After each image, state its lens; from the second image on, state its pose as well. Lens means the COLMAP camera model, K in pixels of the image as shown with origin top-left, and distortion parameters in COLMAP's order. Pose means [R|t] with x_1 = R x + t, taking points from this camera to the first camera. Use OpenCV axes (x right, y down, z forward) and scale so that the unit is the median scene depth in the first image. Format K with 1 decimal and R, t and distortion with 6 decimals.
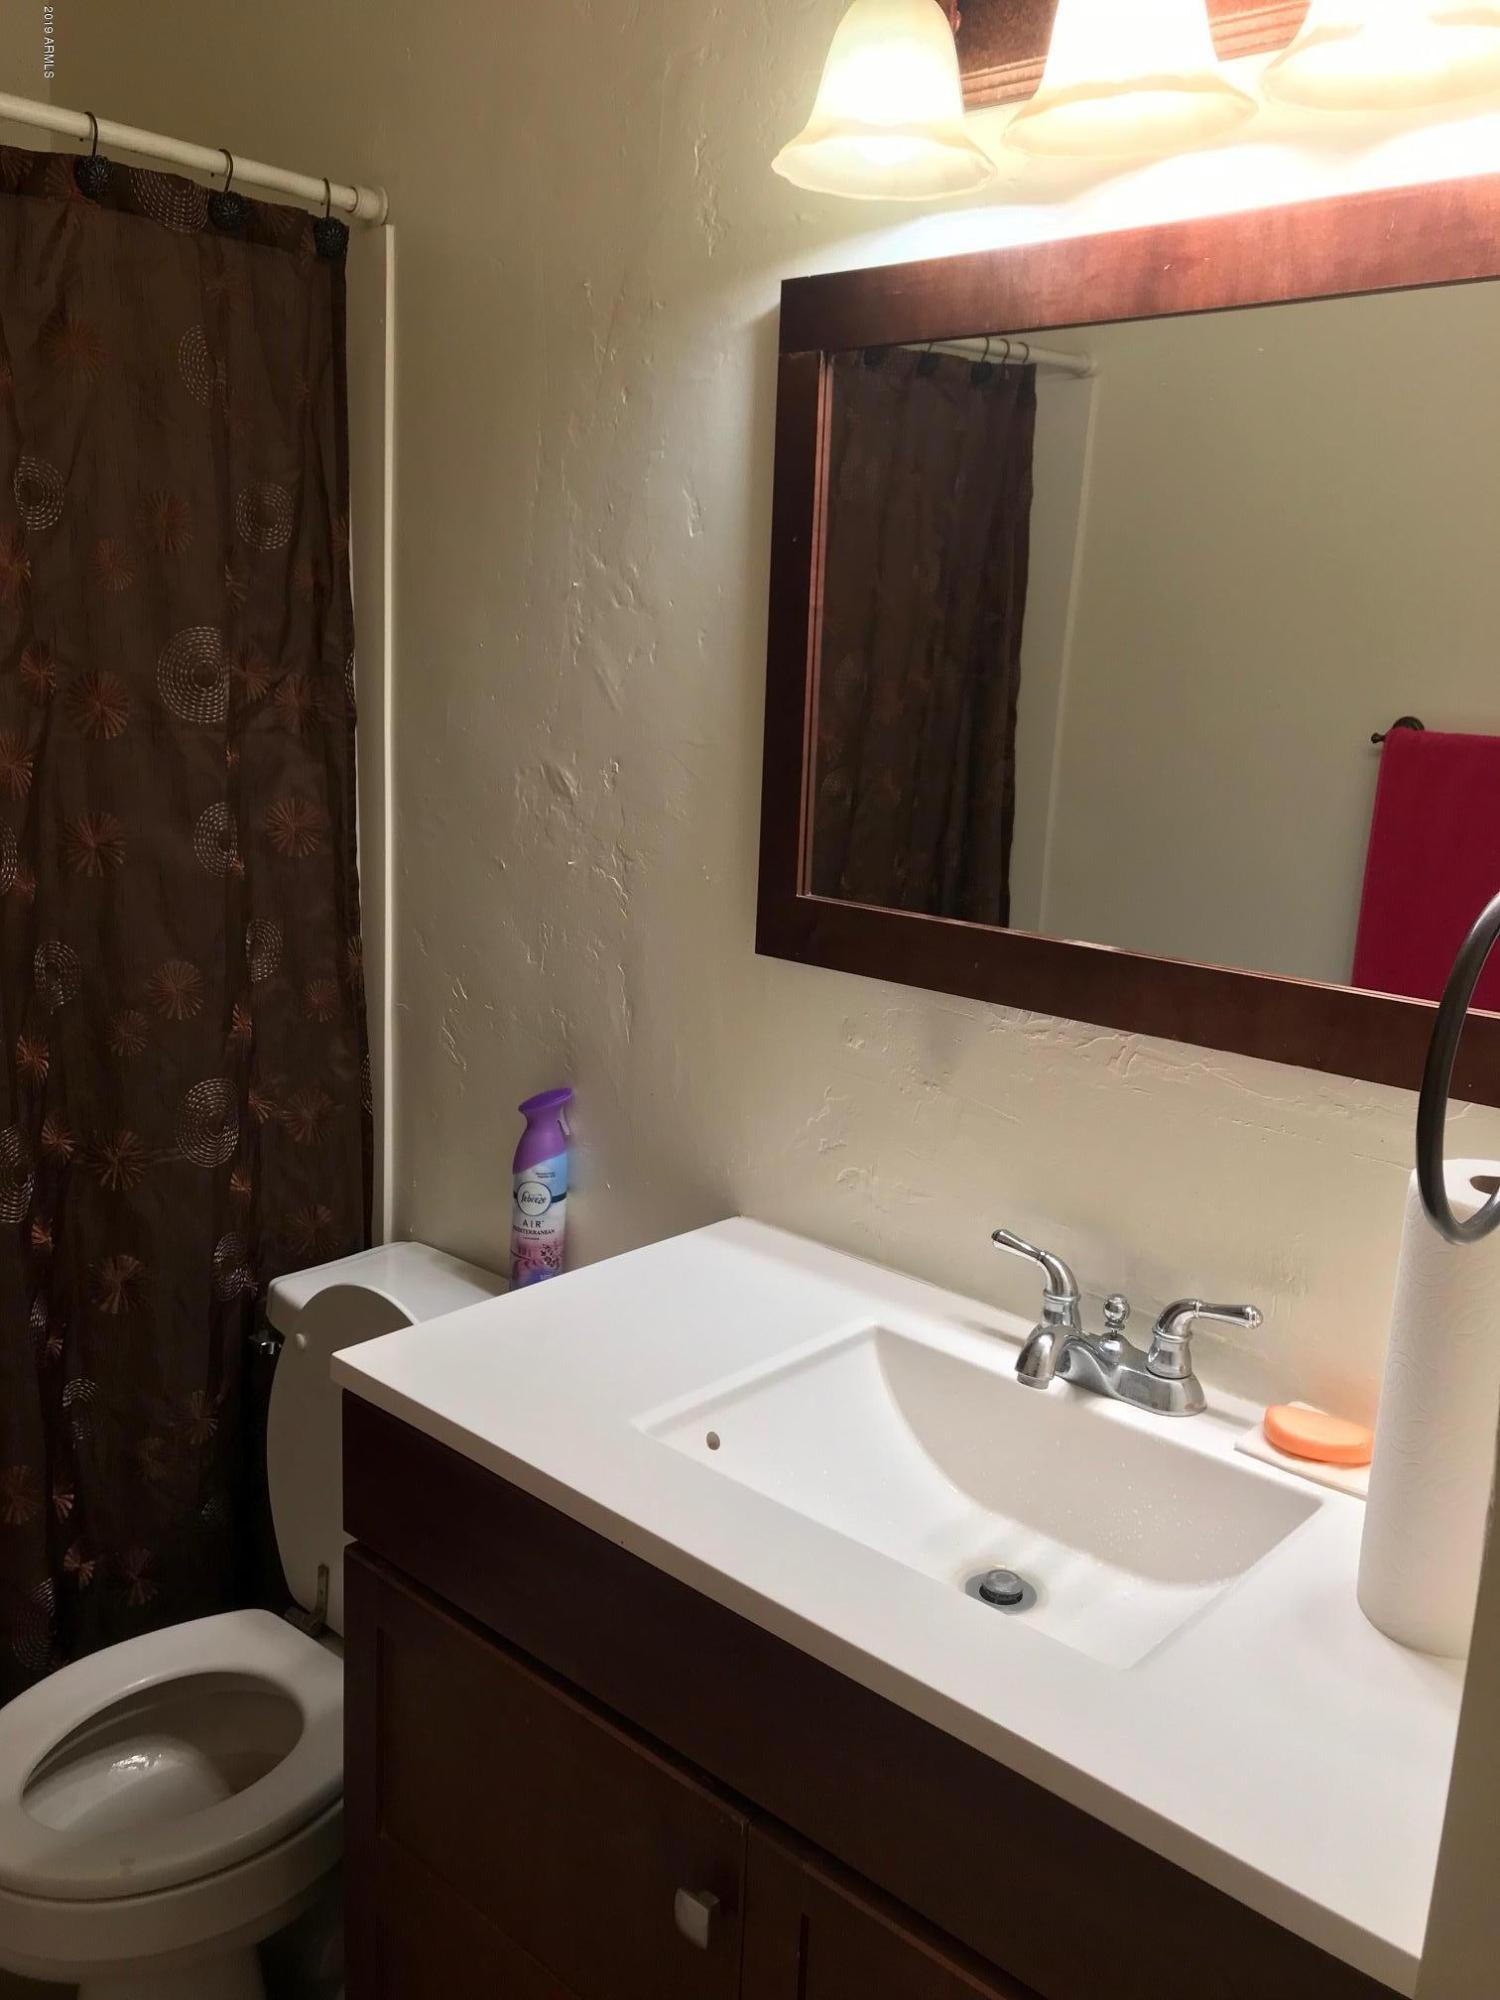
lens RADIAL K [[1637.5, 0, 765.1], [0, 1637.5, 989.1], [0, 0, 1]] dist [0.039647, -0.041057]
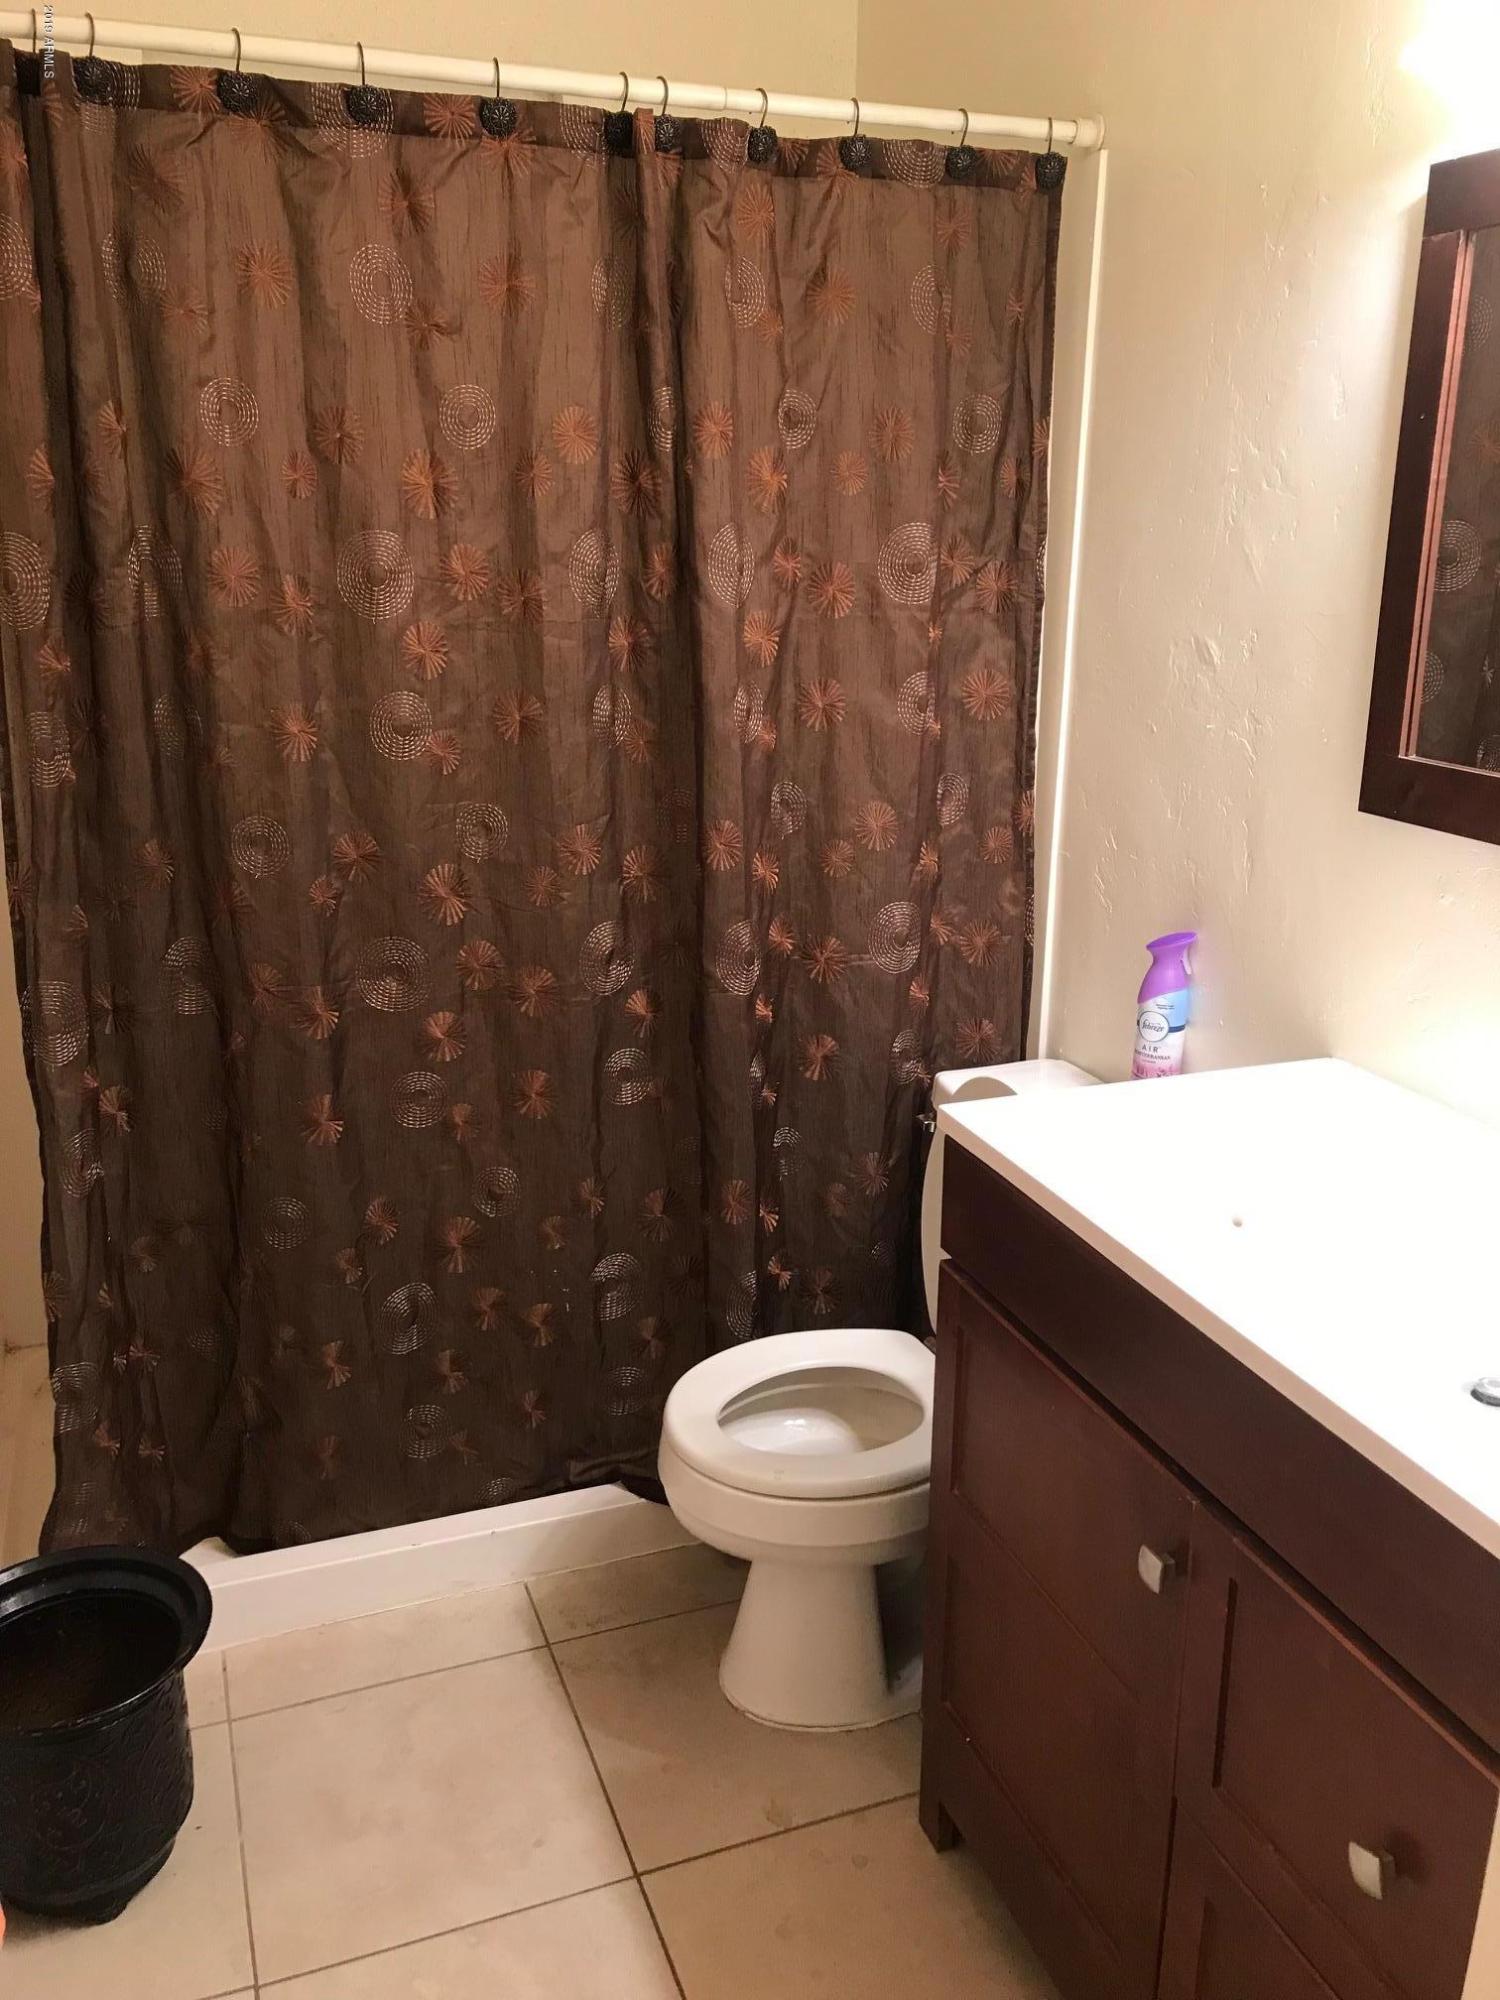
lens RADIAL K [[1637.5, 0, 746.2], [0, 1637.5, 1005.6], [0, 0, 1]] dist [0.039647, -0.041057]
pose [[0.881468, 0.099325, -0.461681, 0.140372], [-0.065441, 0.993890, 0.088880, 0.032727], [0.467688, -0.048132, 0.882582, -0.139174]]
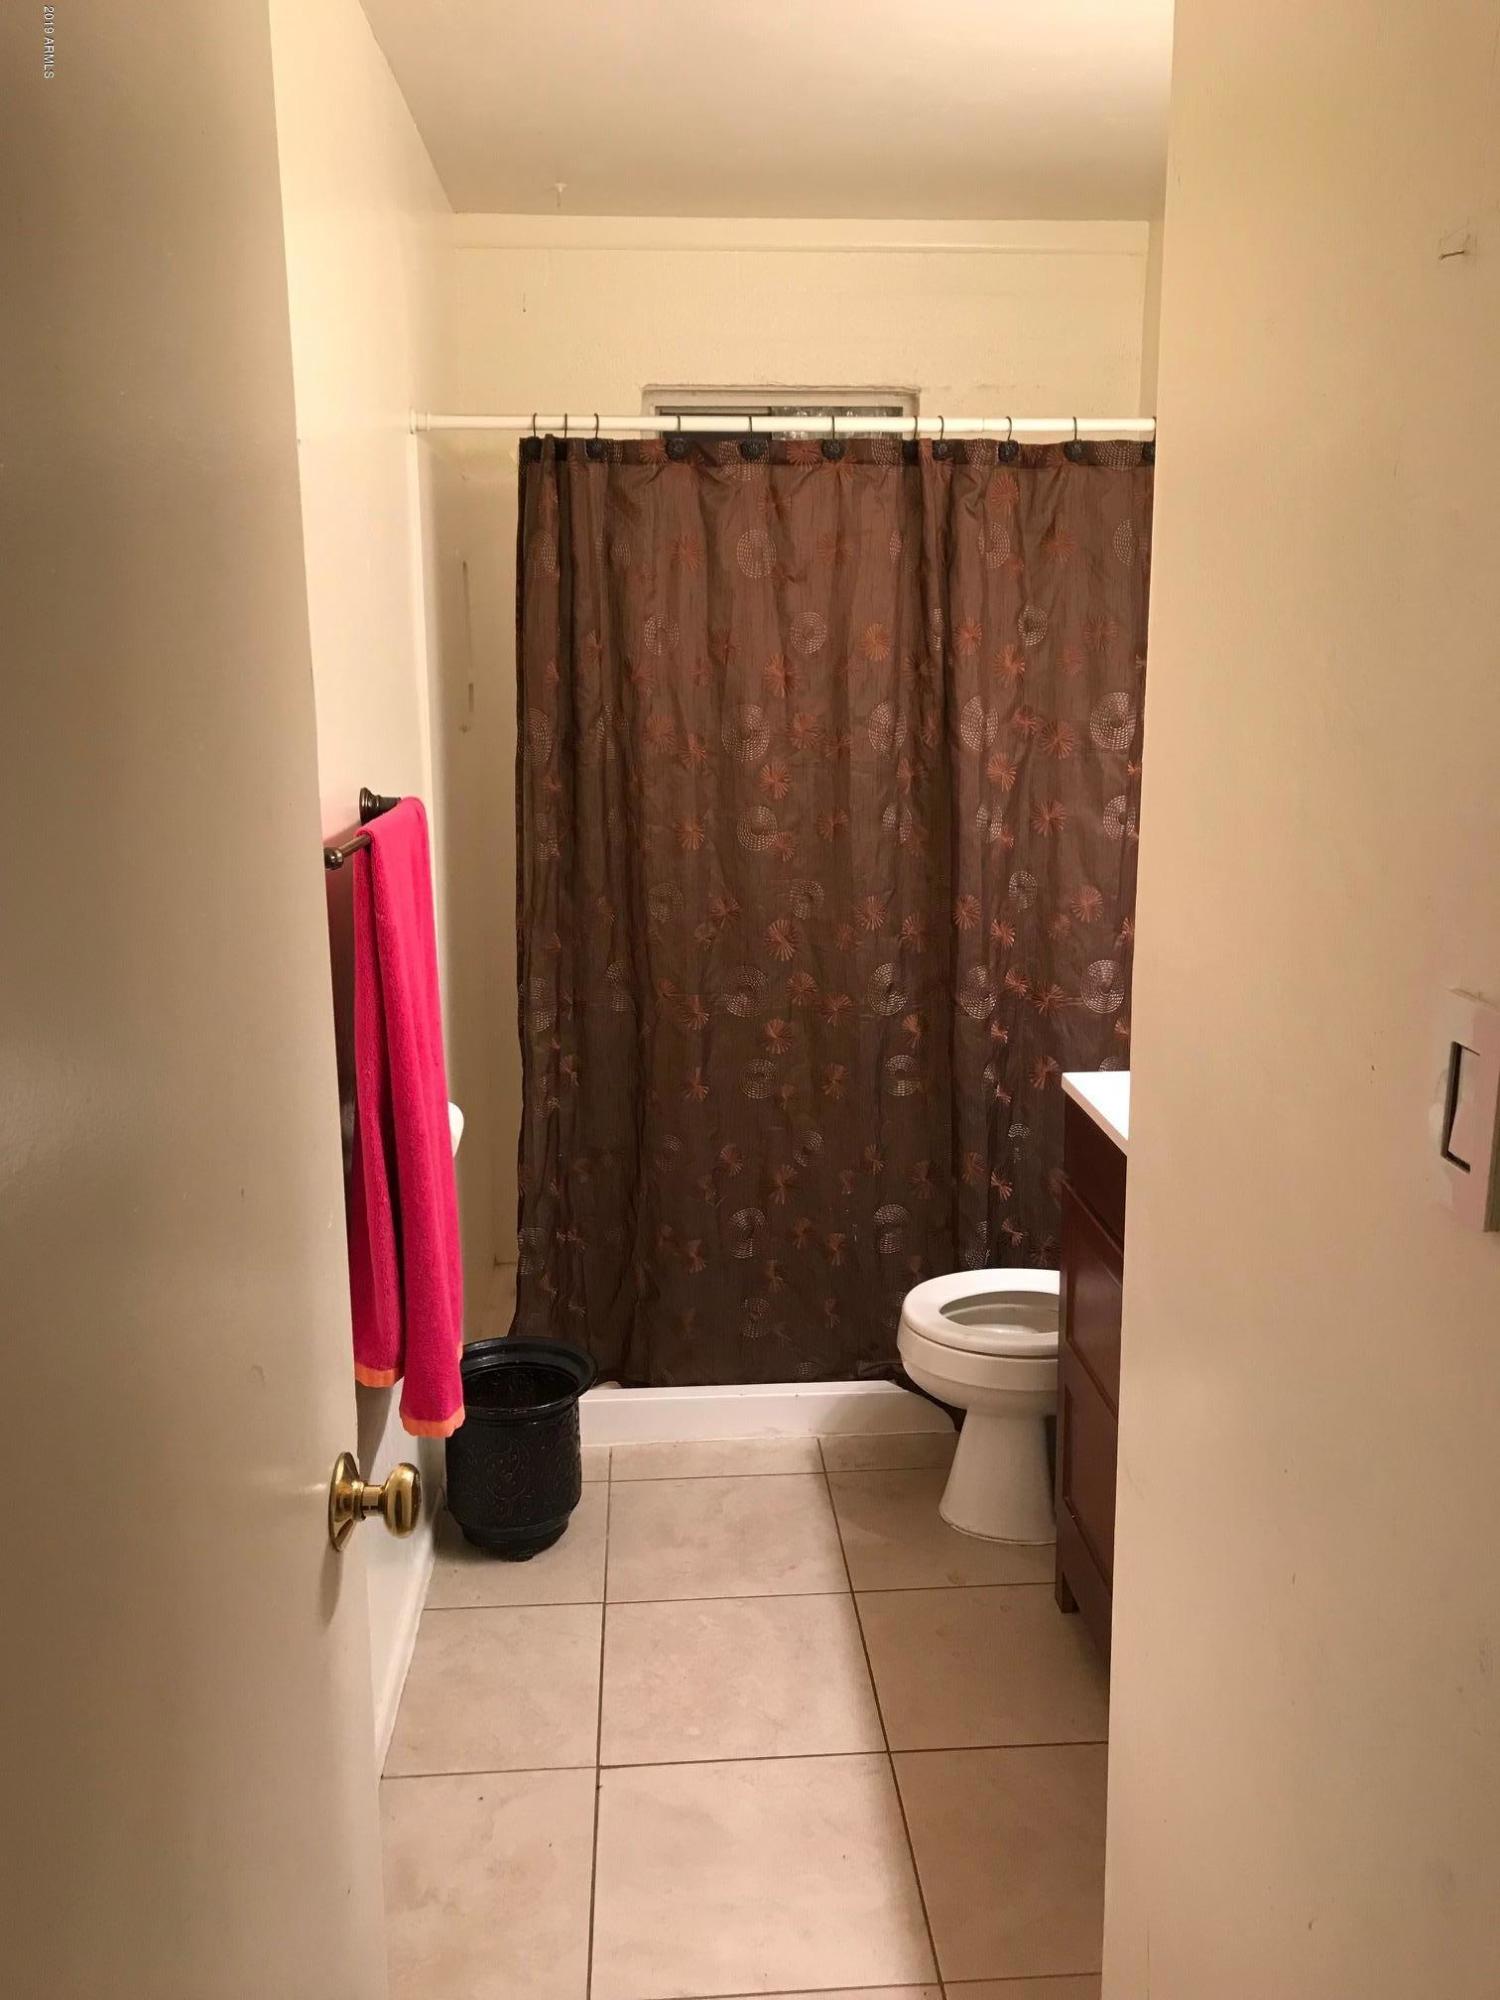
lens RADIAL K [[1637.5, 0, 749.8], [0, 1637.5, 1052.7], [0, 0, 1]] dist [0.039647, -0.041057]
pose [[0.700188, 0.104725, -0.706236, 0.644493], [-0.105887, 0.993476, 0.042337, 0.122354], [0.706063, 0.045137, 0.706709, -0.473011]]
